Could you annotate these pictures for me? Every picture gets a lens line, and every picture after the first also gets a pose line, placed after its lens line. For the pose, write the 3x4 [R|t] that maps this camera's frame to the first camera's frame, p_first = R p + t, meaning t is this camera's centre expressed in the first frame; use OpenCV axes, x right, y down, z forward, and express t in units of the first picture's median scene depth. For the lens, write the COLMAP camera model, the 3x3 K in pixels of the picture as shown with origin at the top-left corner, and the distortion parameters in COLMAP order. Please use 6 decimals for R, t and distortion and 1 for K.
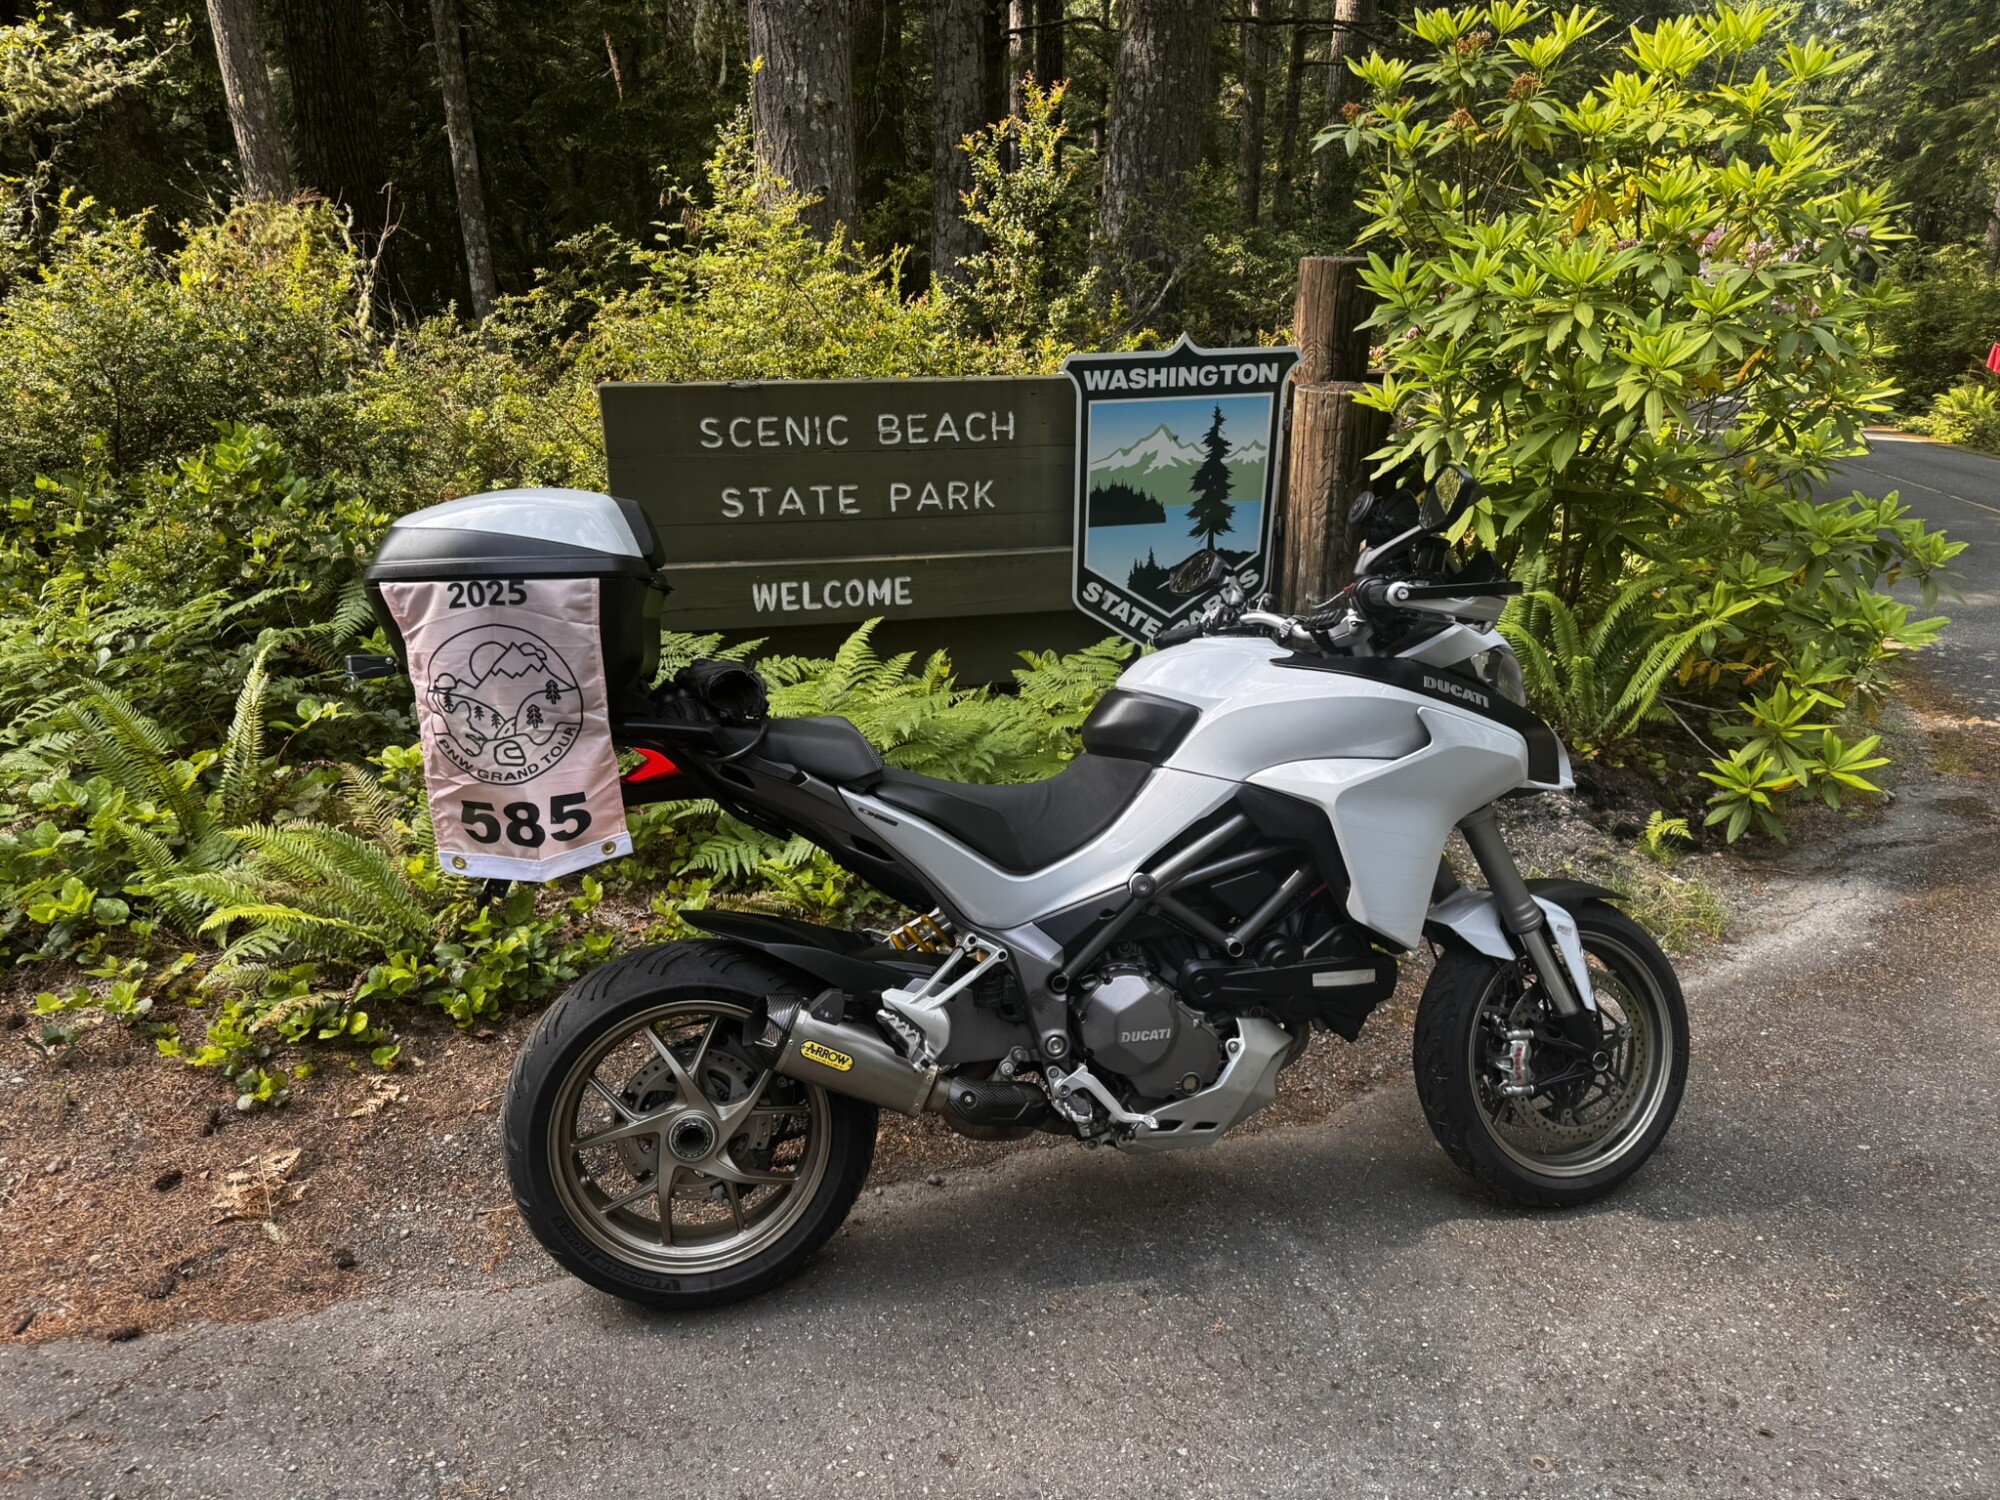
lens RADIAL K [[1388.8, 0, 1000.0], [0, 1388.8, 750.0], [0, 0, 1]] dist [0.172945, -0.220791]
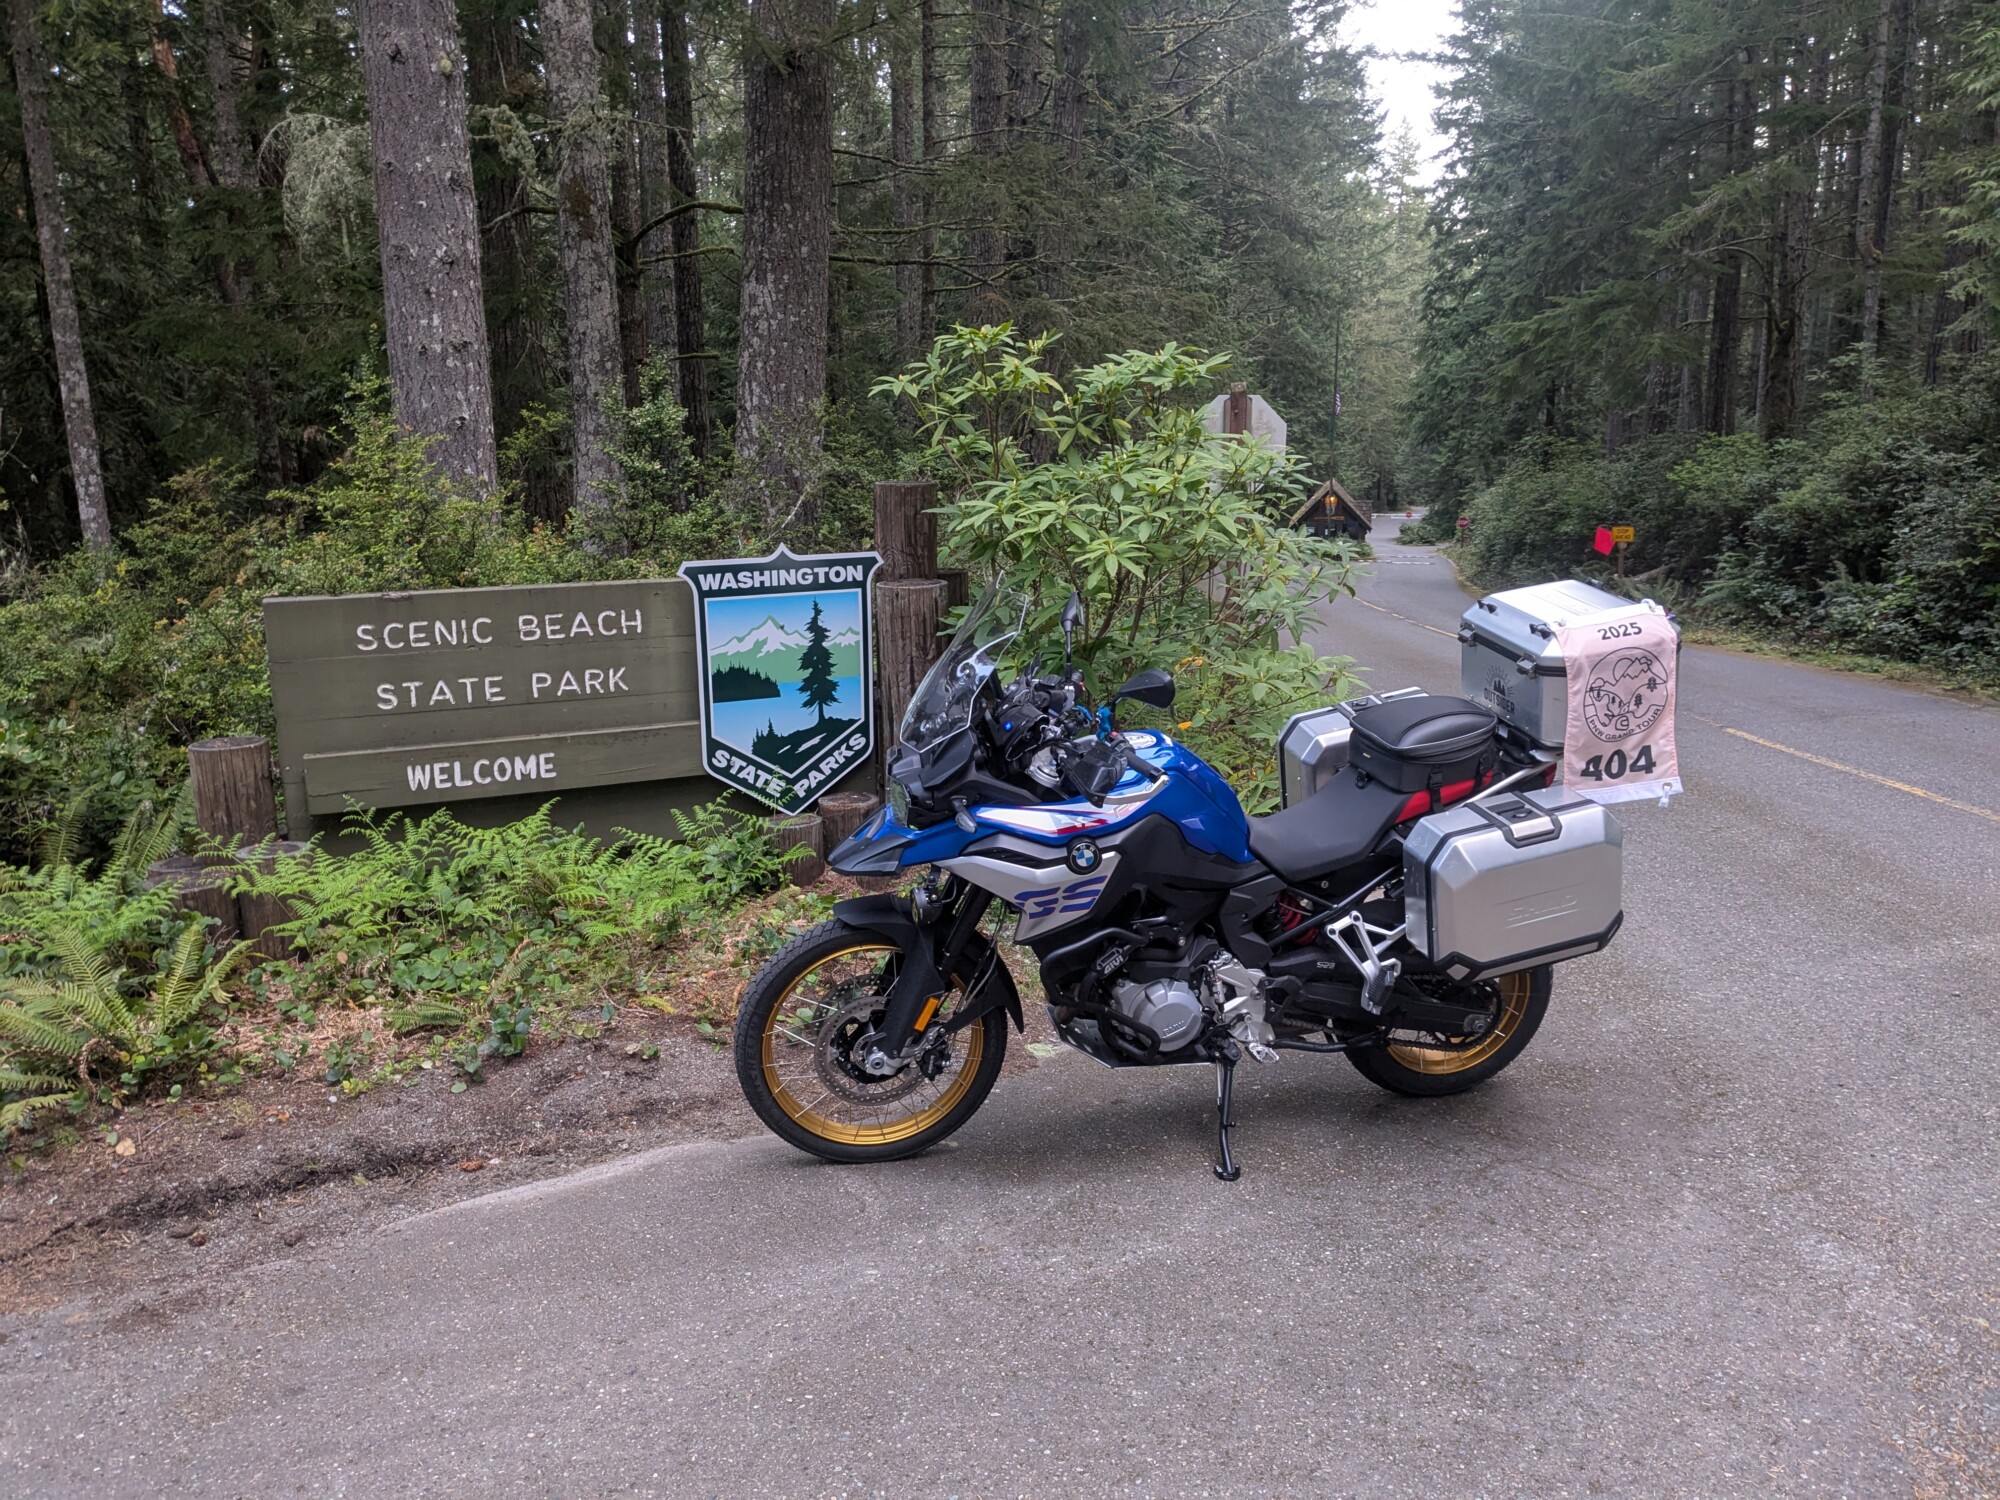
lens RADIAL K [[1590.3, 0, 1007.0], [0, 1590.3, 746.8], [0, 0, 1]] dist [0.093495, -0.178213]
pose [[0.978364, -0.053389, 0.199885, 0.036419], [0.083516, 0.985832, -0.145464, 0.091339], [-0.189287, 0.159010, 0.968962, -0.332945]]
